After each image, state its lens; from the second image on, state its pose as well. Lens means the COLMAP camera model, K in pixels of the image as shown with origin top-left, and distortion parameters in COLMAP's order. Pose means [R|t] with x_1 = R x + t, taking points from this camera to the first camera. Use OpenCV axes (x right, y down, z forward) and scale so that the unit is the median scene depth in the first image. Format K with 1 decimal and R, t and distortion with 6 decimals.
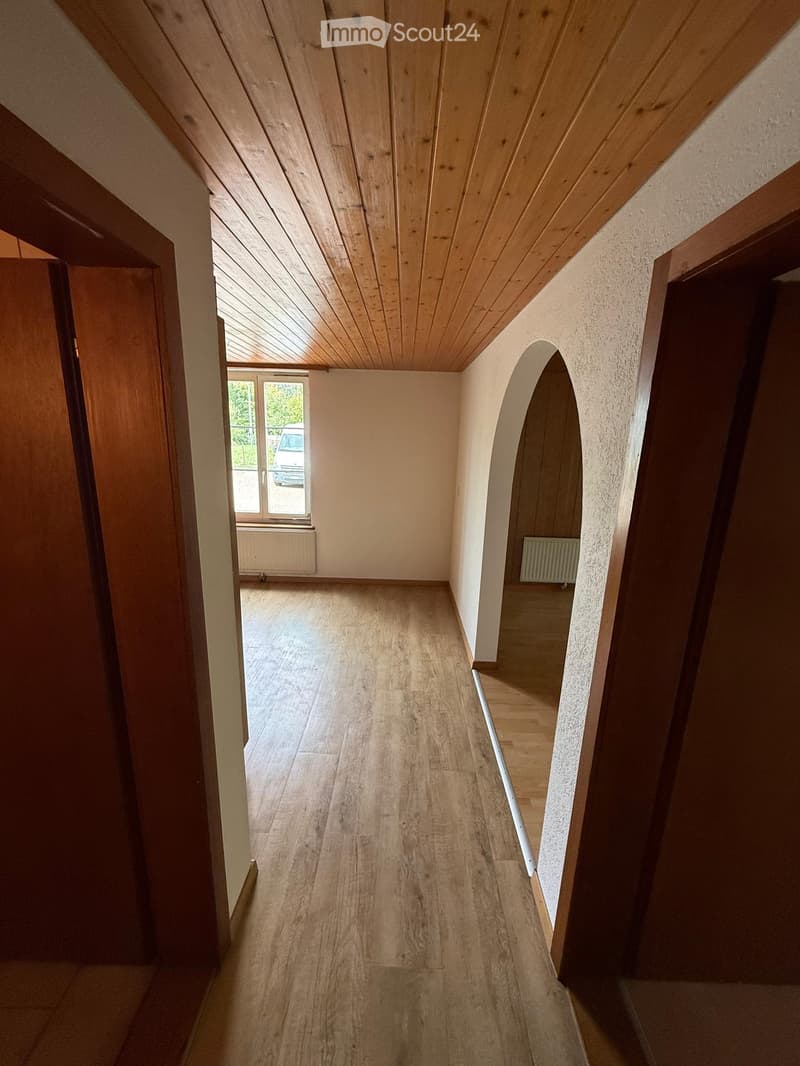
lens RADIAL K [[424.4, 0, 399.8], [0, 424.4, 534.4], [0, 0, 1]] dist [-0.001068, 0.000287]
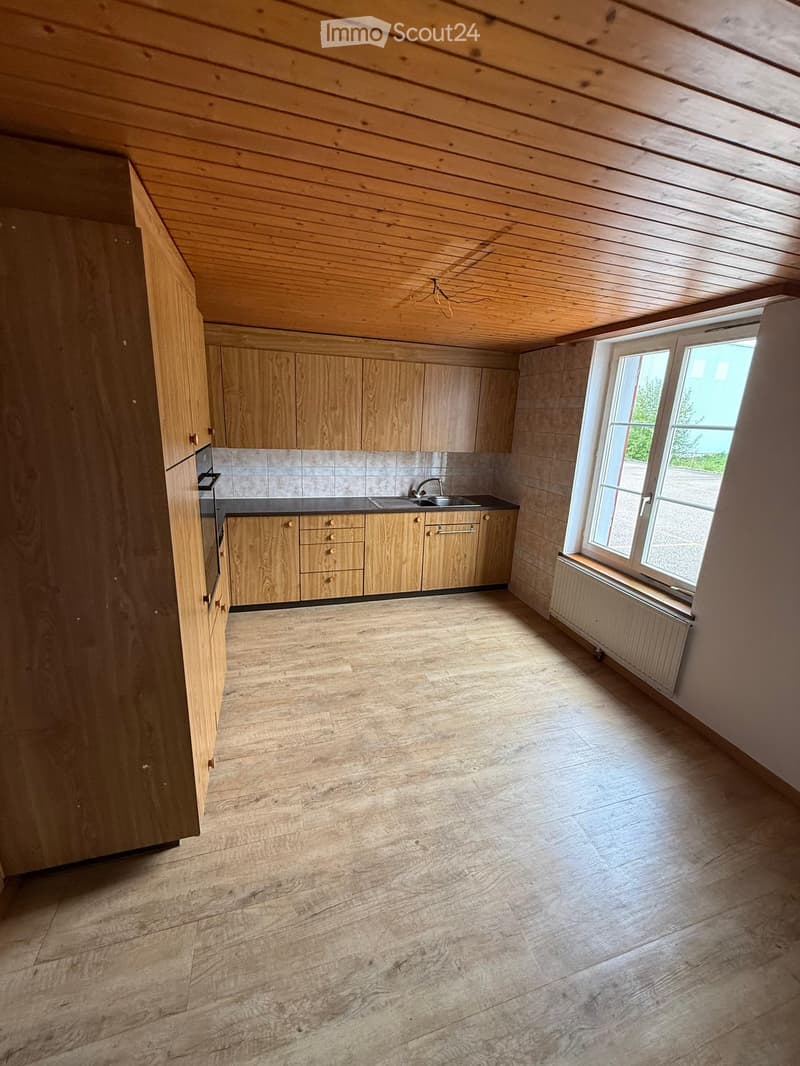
lens RADIAL K [[424.4, 0, 400.4], [0, 424.4, 530.0], [0, 0, 1]] dist [-0.001068, 0.000287]
pose [[0.304366, 0.238622, -0.922183, 0.303594], [-0.259720, 0.952223, 0.160674, -0.226378], [0.916465, 0.190605, 0.351799, 0.974333]]
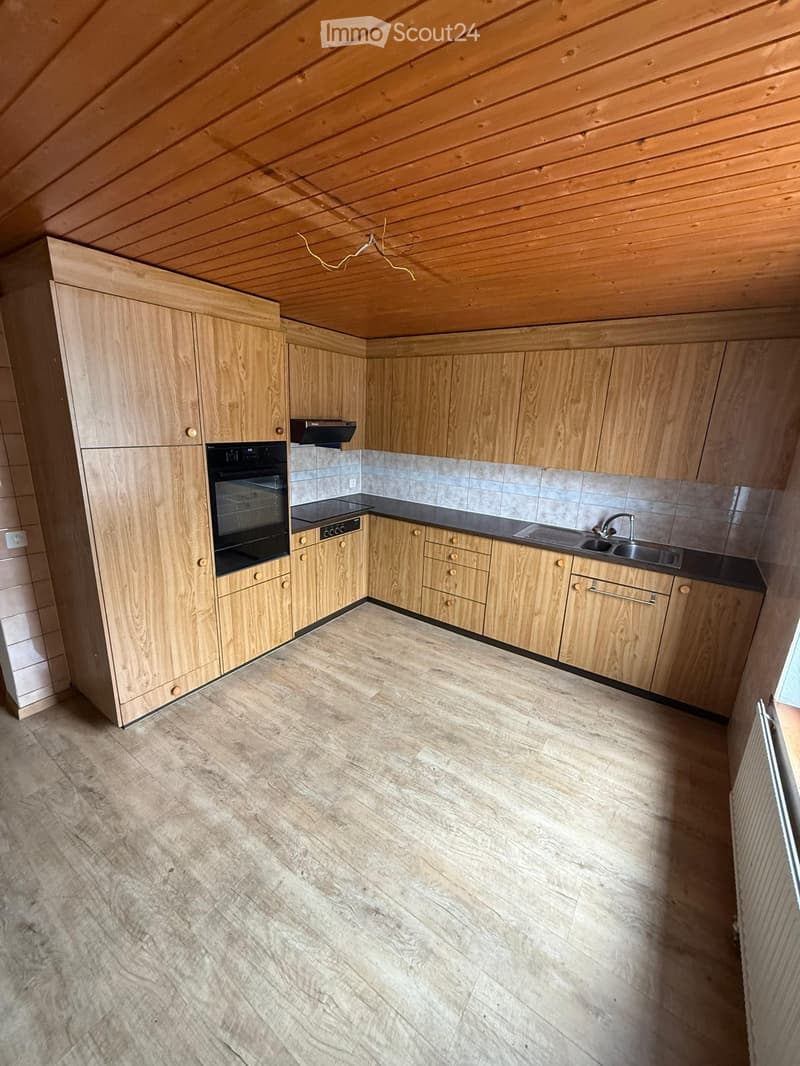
lens RADIAL K [[424.4, 0, 399.1], [0, 424.4, 529.5], [0, 0, 1]] dist [-0.001068, 0.000287]
pose [[-0.556539, 0.171315, -0.812967, -0.003684], [-0.246246, 0.900530, 0.358341, -0.430038], [0.793490, 0.399621, -0.458995, 1.796504]]
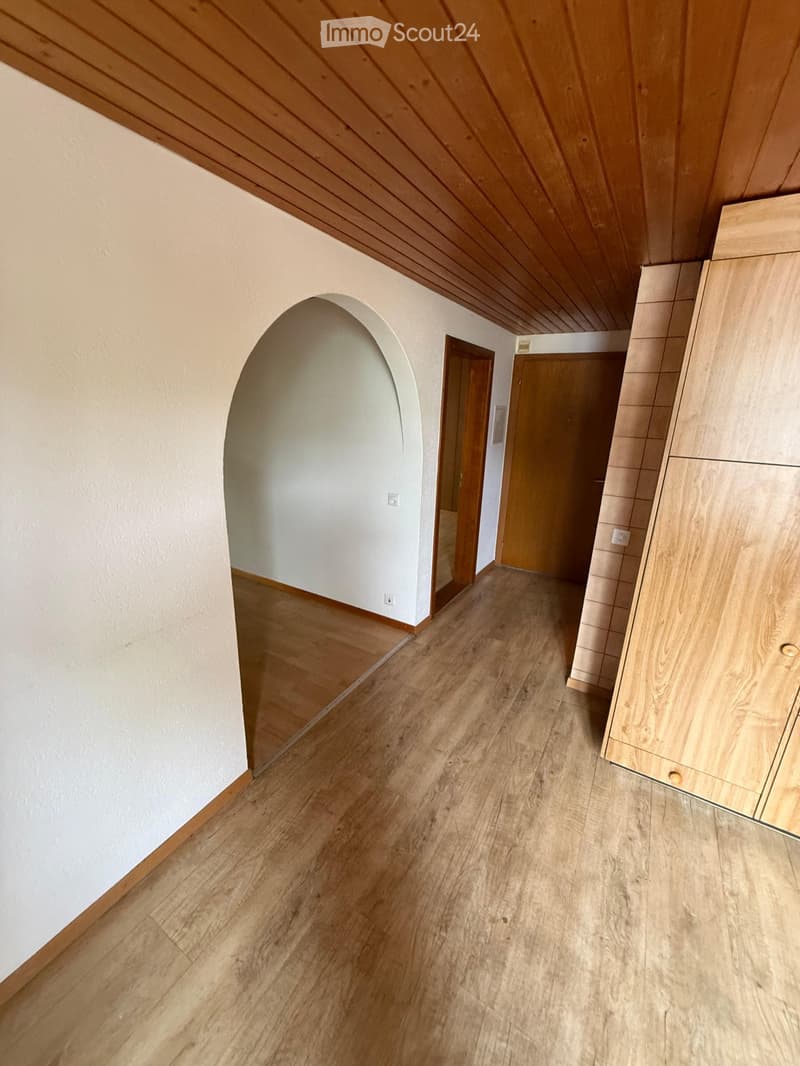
lens RADIAL K [[424.4, 0, 399.6], [0, 424.4, 530.0], [0, 0, 1]] dist [-0.001068, 0.000287]
pose [[-0.862695, -0.192192, 0.467782, -0.323929], [0.068715, 0.871848, 0.484932, -0.393828], [-0.501035, 0.450492, -0.738932, 1.678903]]
